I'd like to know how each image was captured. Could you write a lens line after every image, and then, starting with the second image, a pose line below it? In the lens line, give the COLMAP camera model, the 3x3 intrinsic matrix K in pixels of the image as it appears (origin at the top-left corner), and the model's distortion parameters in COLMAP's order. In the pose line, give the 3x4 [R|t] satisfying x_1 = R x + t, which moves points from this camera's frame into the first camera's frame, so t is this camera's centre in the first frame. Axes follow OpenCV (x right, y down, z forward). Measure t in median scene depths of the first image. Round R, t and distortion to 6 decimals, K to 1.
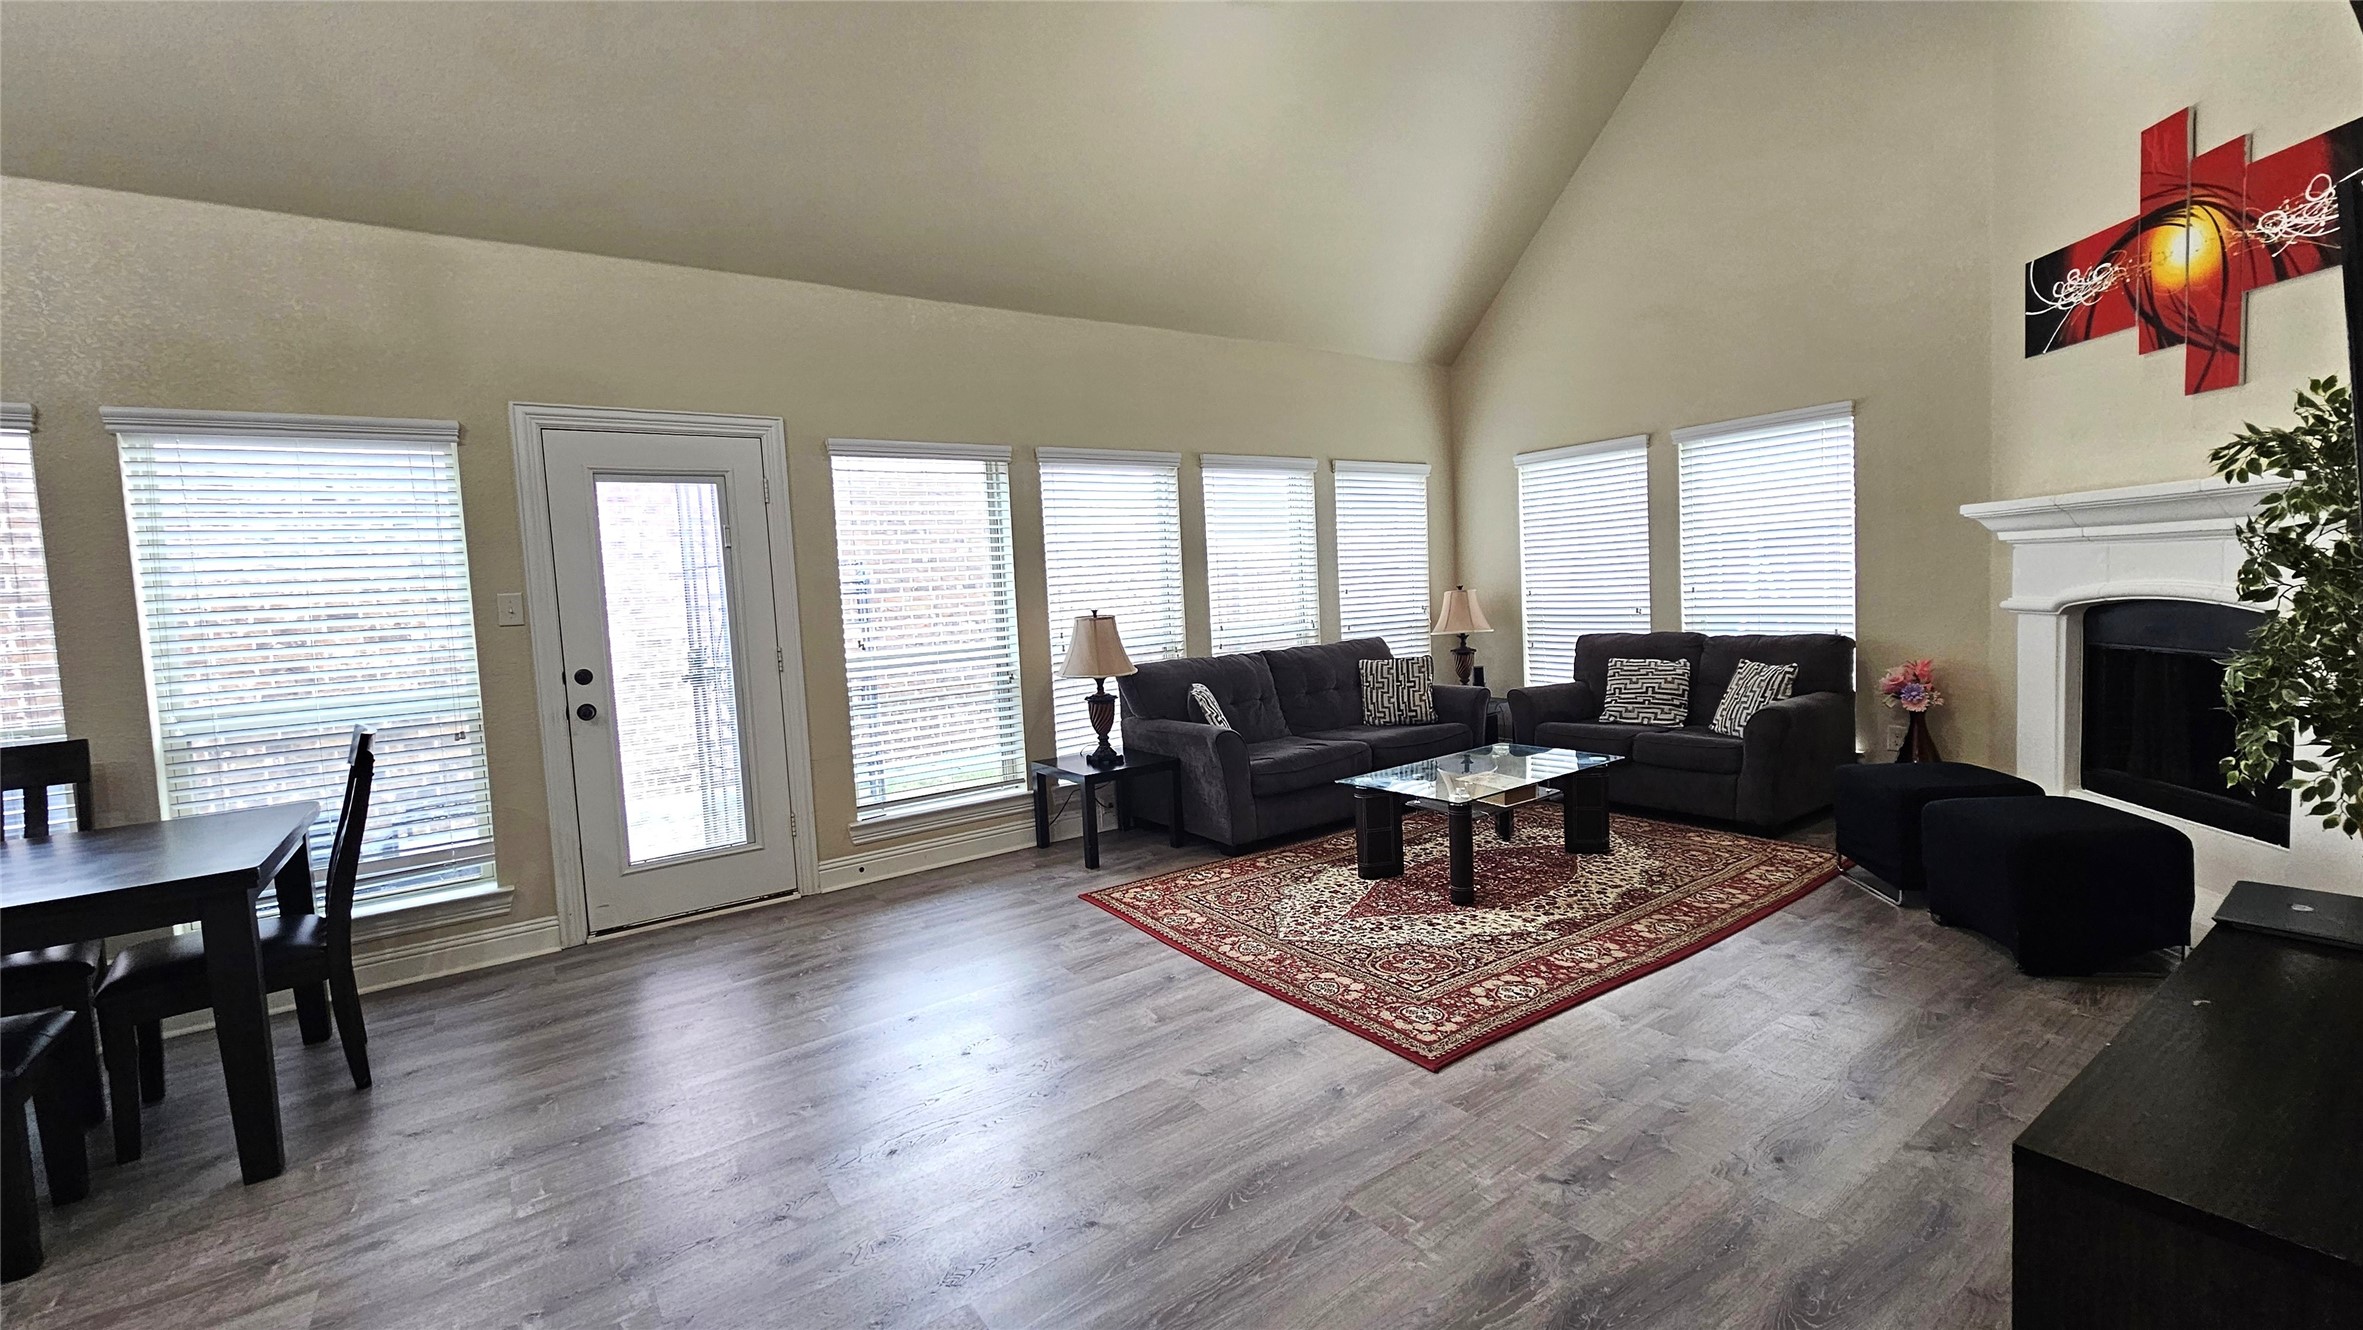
lens RADIAL K [[967.1, 0, 1172.4], [0, 967.1, 653.7], [0, 0, 1]] dist [0.000666, 0.000521]
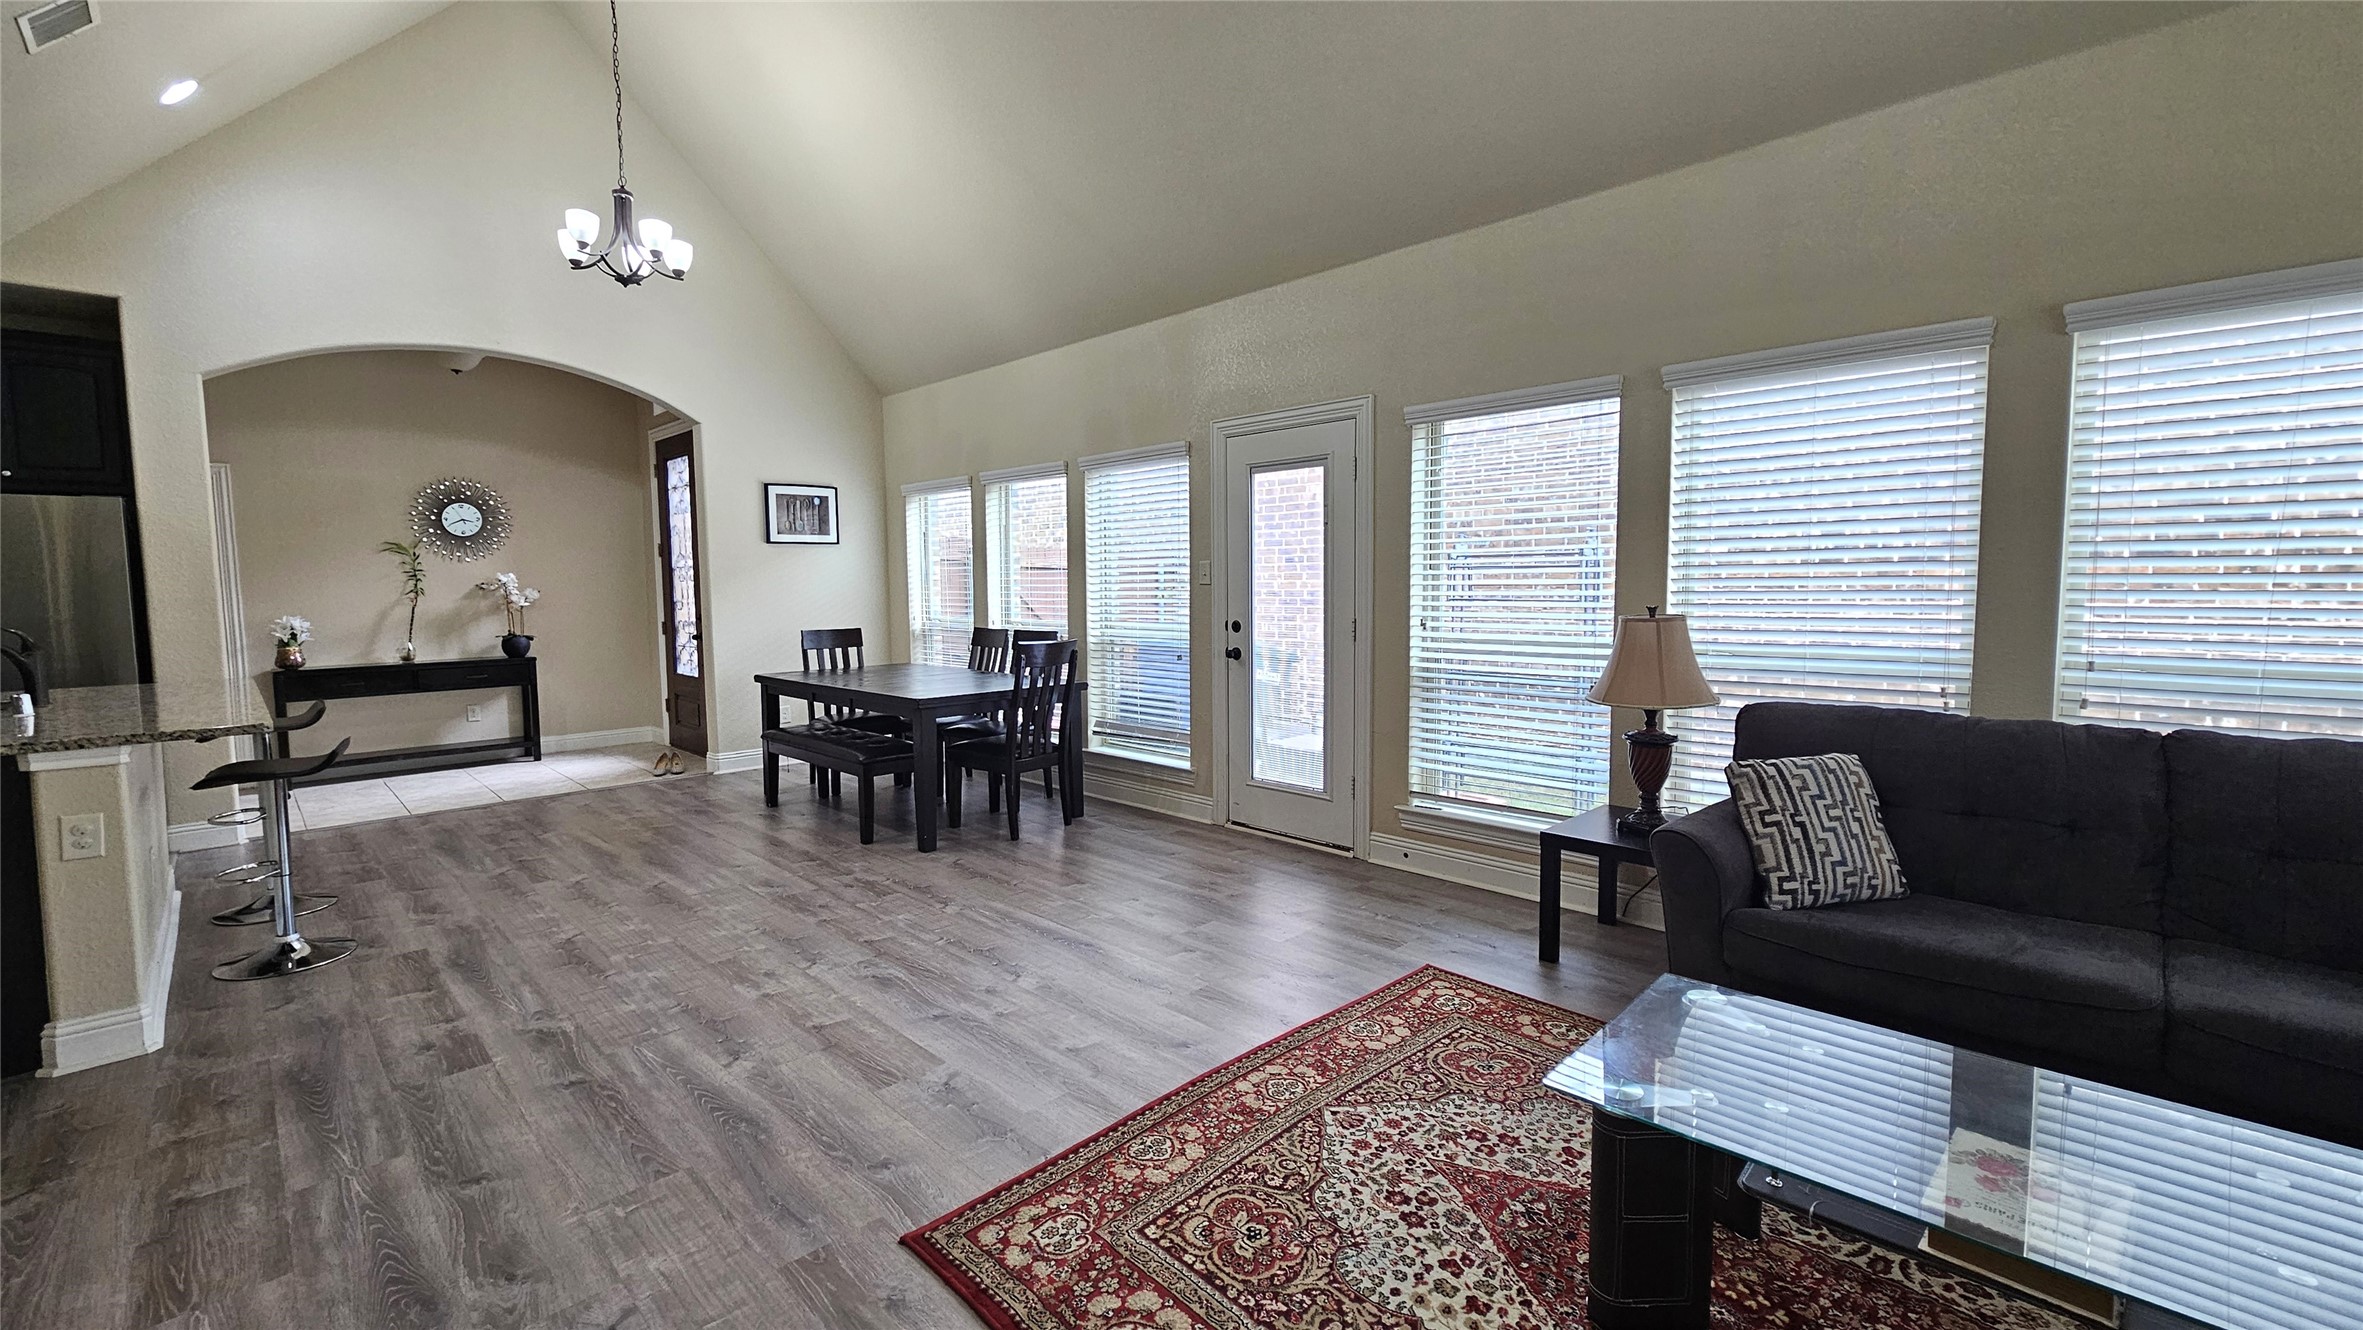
lens RADIAL K [[967.1, 0, 1175.1], [0, 967.1, 662.0], [0, 0, 1]] dist [0.000666, 0.000521]
pose [[0.162227, 0.133332, -0.977704, 0.663217], [-0.068544, 0.989958, 0.123630, -0.084722], [0.984370, 0.046960, 0.169737, 0.711813]]
